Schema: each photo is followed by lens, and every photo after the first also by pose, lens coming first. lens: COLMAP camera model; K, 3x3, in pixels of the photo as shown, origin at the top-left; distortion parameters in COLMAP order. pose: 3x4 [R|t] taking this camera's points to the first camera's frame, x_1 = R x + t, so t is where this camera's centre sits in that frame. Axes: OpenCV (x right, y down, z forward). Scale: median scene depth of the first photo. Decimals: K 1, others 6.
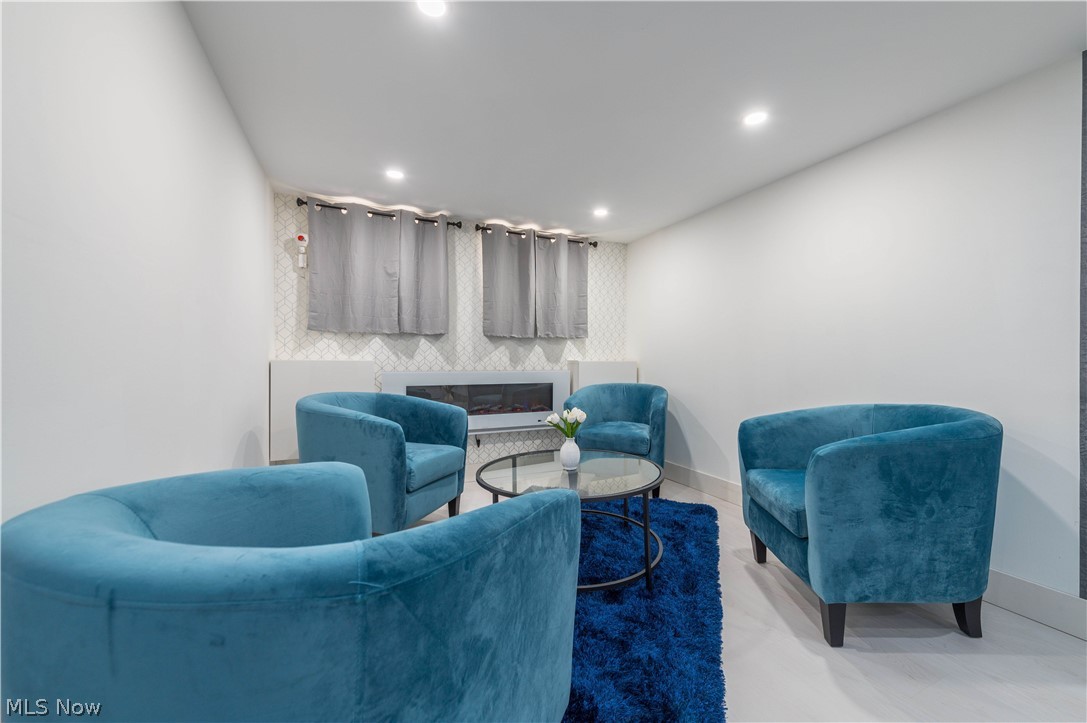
lens RADIAL K [[420.5, 0, 546.1], [0, 420.5, 358.1], [0, 0, 1]] dist [0.012234, -0.001815]
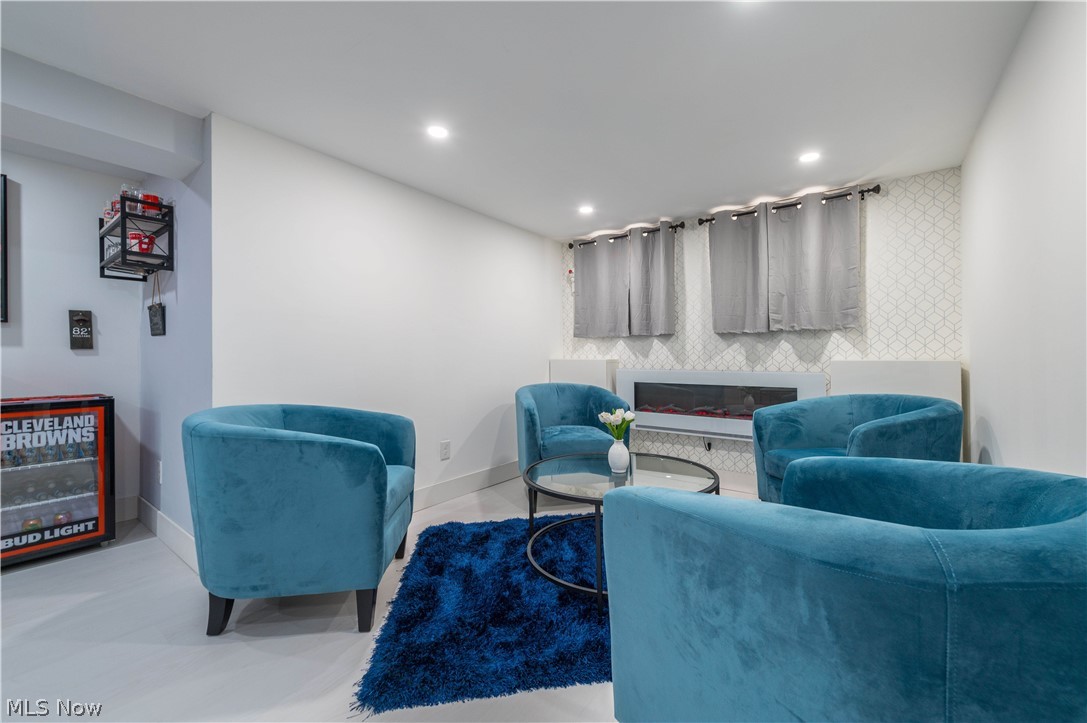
lens RADIAL K [[420.5, 0, 567.5], [0, 420.5, 353.1], [0, 0, 1]] dist [0.012234, -0.001815]
pose [[0.504842, -0.013228, -0.863111, 0.518094], [0.005964, 0.999912, -0.011836, 0.000436], [0.863191, 0.000828, 0.504876, 0.252004]]
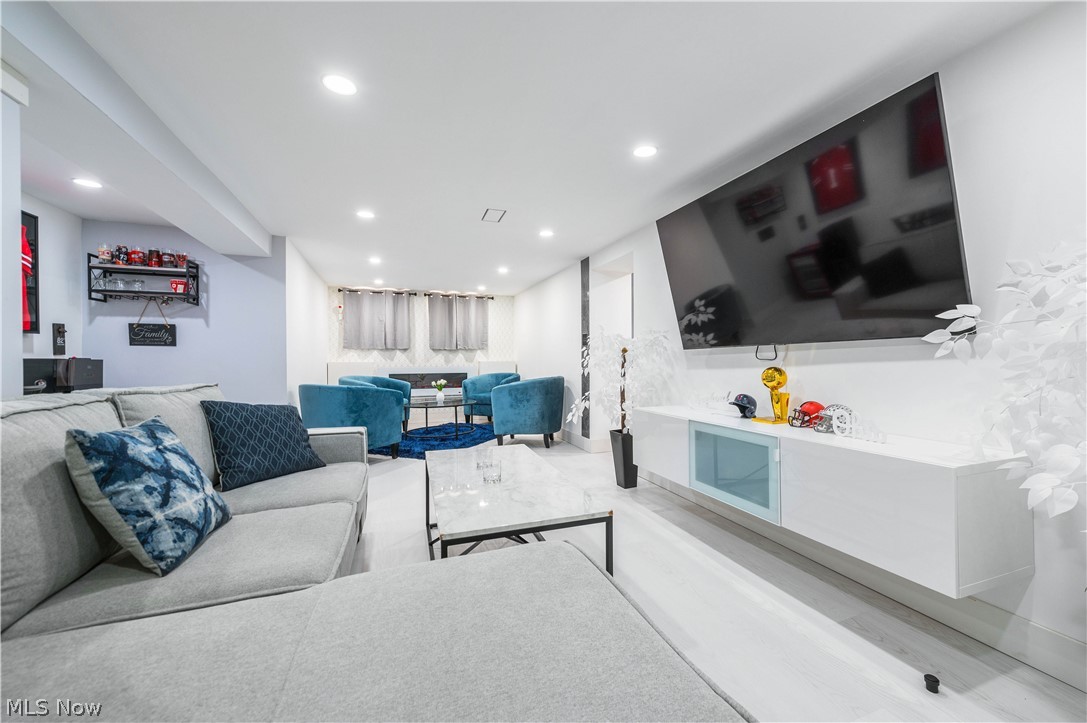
lens RADIAL K [[420.5, 0, 543.0], [0, 420.5, 356.4], [0, 0, 1]] dist [0.012234, -0.001815]
pose [[0.996684, -0.010930, -0.080637, 0.554414], [0.010505, 0.999929, -0.005692, -0.001360], [0.080694, 0.004826, 0.996727, -0.944056]]
